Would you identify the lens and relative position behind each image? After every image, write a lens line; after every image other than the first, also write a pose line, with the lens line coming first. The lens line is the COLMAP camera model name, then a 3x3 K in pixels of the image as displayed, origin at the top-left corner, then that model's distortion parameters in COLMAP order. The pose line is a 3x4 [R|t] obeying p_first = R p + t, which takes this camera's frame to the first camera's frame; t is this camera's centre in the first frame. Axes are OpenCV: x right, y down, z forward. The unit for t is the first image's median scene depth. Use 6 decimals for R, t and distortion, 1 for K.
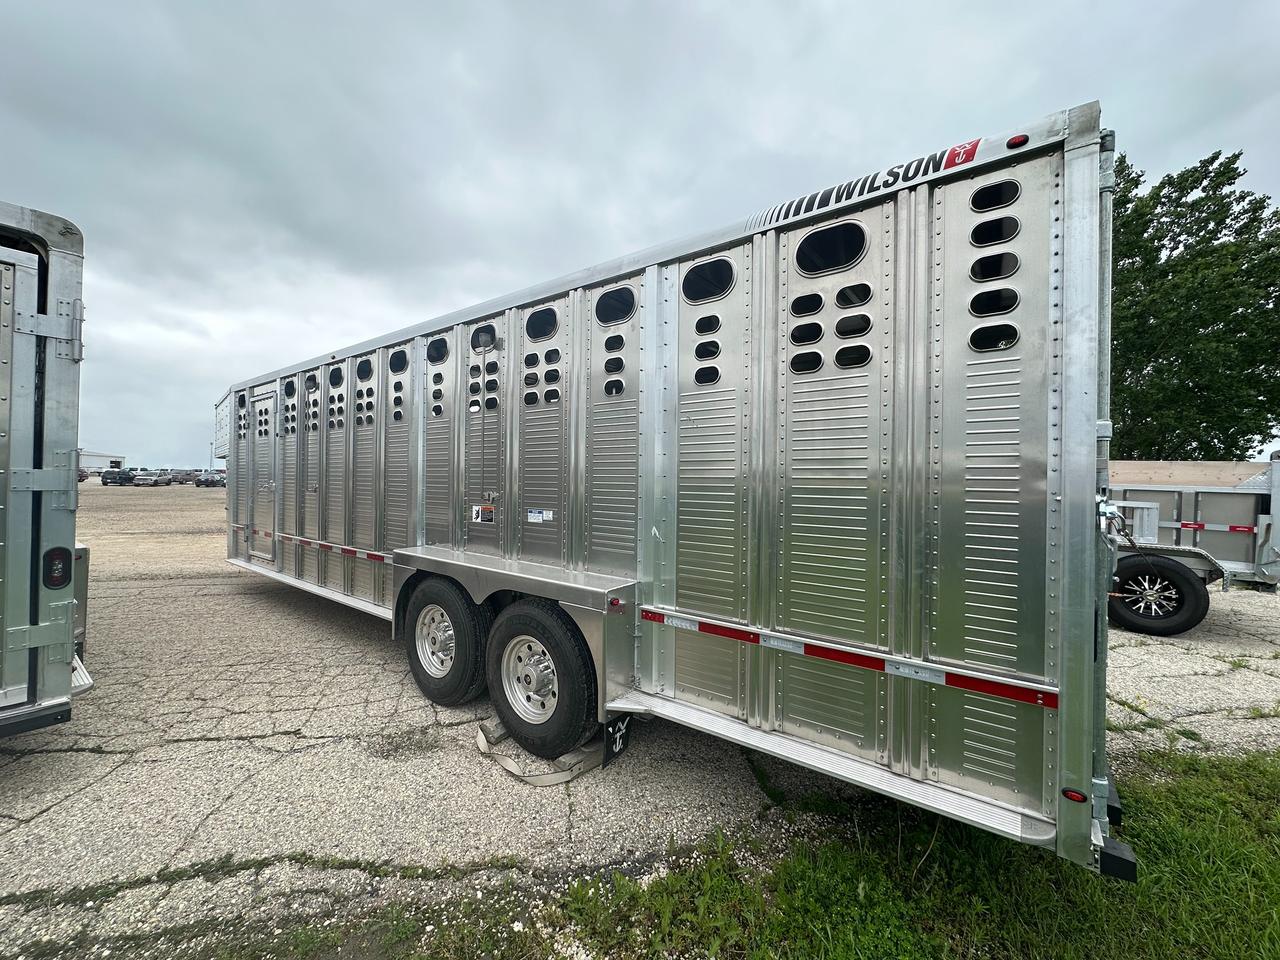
lens RADIAL K [[510.5, 0, 640.0], [0, 510.5, 480.0], [0, 0, 1]] dist [-0.004043, 0.000695]
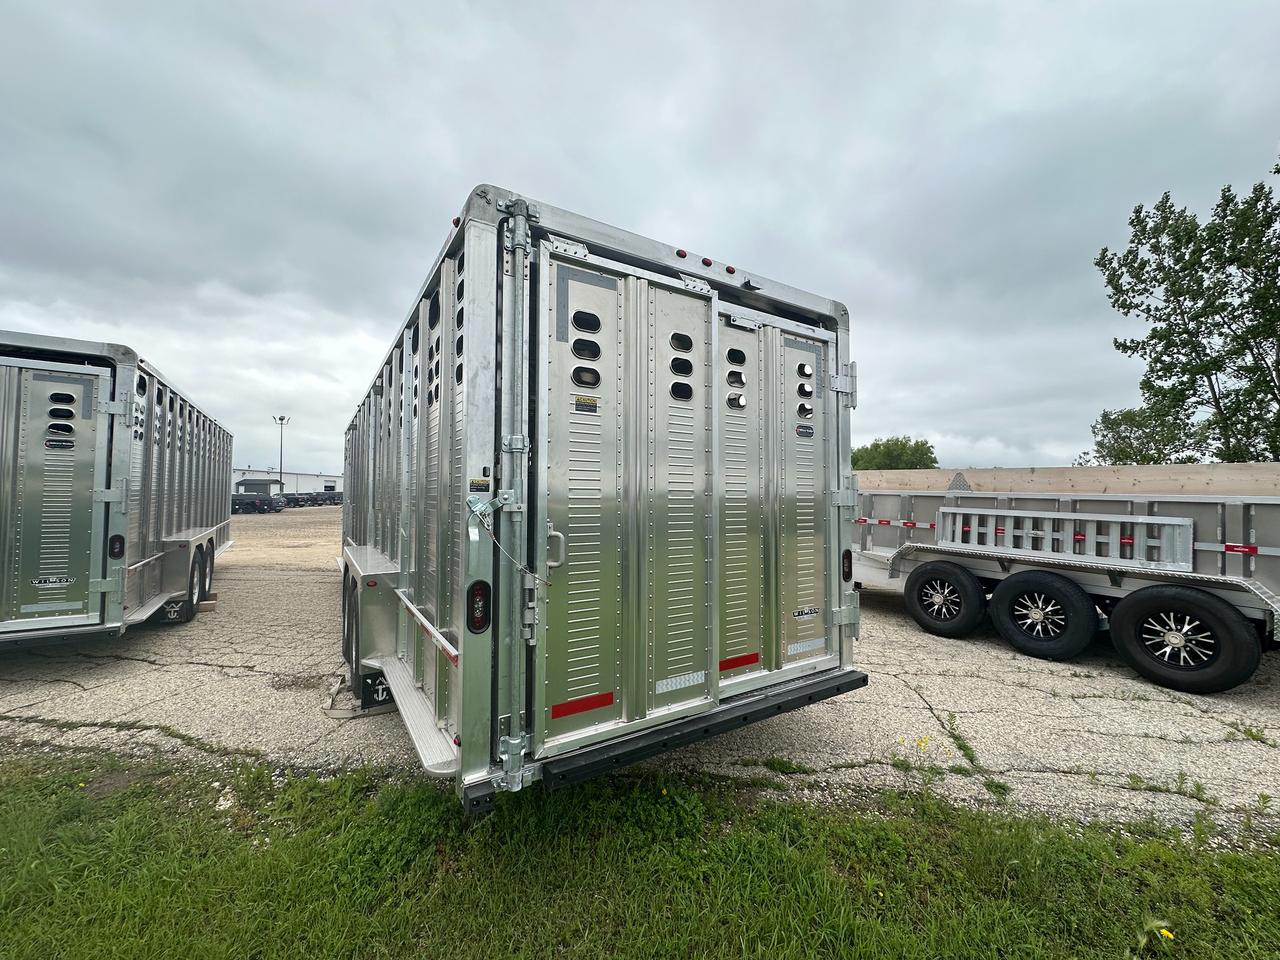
lens RADIAL K [[510.5, 0, 640.0], [0, 510.5, 480.0], [0, 0, 1]] dist [-0.004043, 0.000695]
pose [[0.939665, -0.020134, -0.341503, 0.905829], [0.006381, 0.999125, -0.041345, 0.024602], [0.342036, 0.036672, 0.938971, -0.015644]]
